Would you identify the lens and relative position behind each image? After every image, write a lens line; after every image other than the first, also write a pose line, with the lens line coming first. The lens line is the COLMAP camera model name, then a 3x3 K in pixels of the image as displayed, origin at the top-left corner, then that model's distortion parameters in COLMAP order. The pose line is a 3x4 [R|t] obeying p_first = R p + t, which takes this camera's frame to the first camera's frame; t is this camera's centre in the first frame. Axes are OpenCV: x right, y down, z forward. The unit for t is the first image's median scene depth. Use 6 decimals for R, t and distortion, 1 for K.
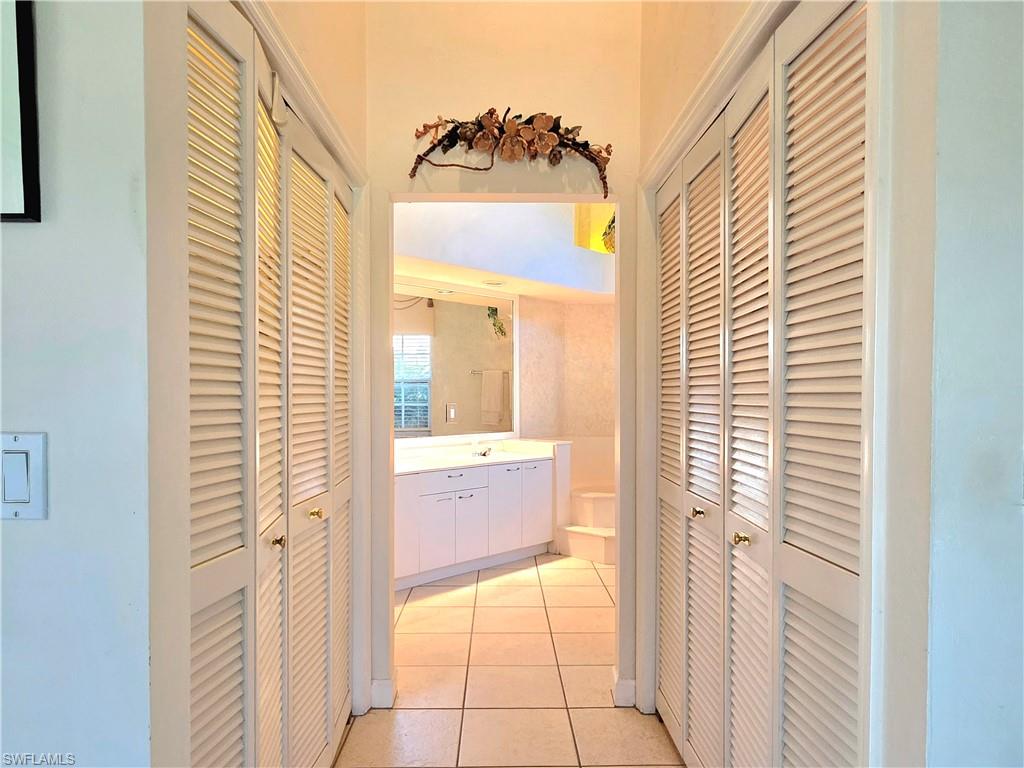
lens RADIAL K [[668.6, 0, 512.0], [0, 668.6, 384.0], [0, 0, 1]] dist [0.004838, 0.002057]
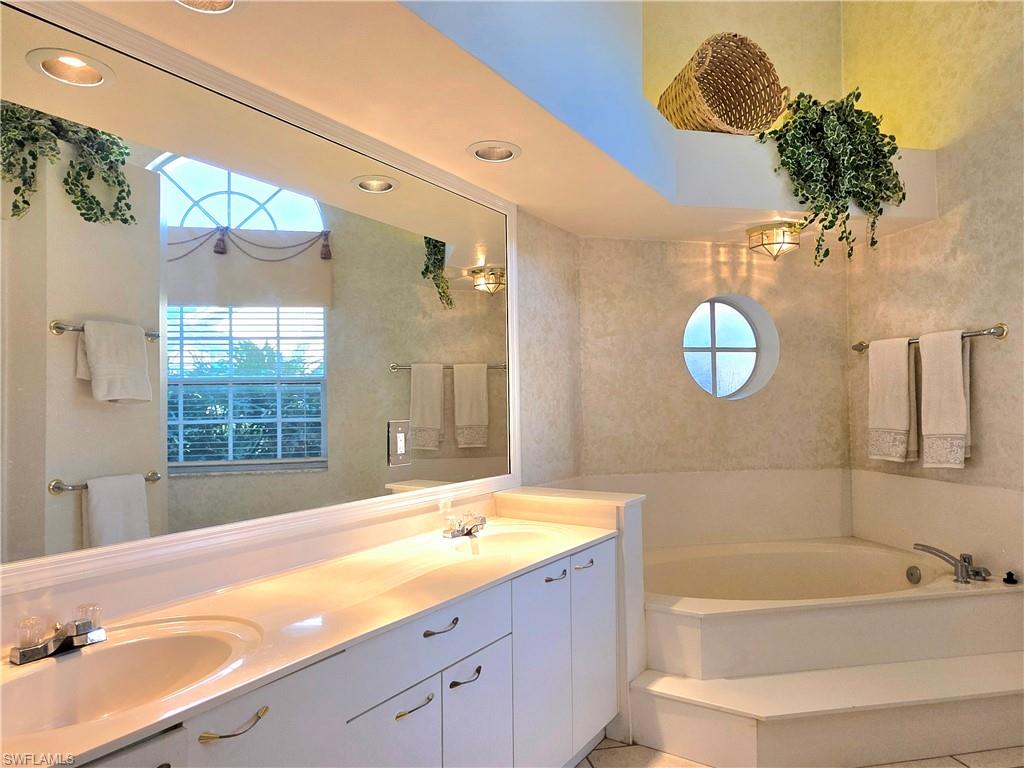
lens RADIAL K [[668.6, 0, 512.0], [0, 668.6, 384.0], [0, 0, 1]] dist [0.004838, 0.002057]
pose [[0.984702, -0.006134, 0.174136, -0.076659], [0.008674, 0.999867, -0.013832, 0.010421], [-0.174028, 0.015131, 0.984624, 0.466623]]
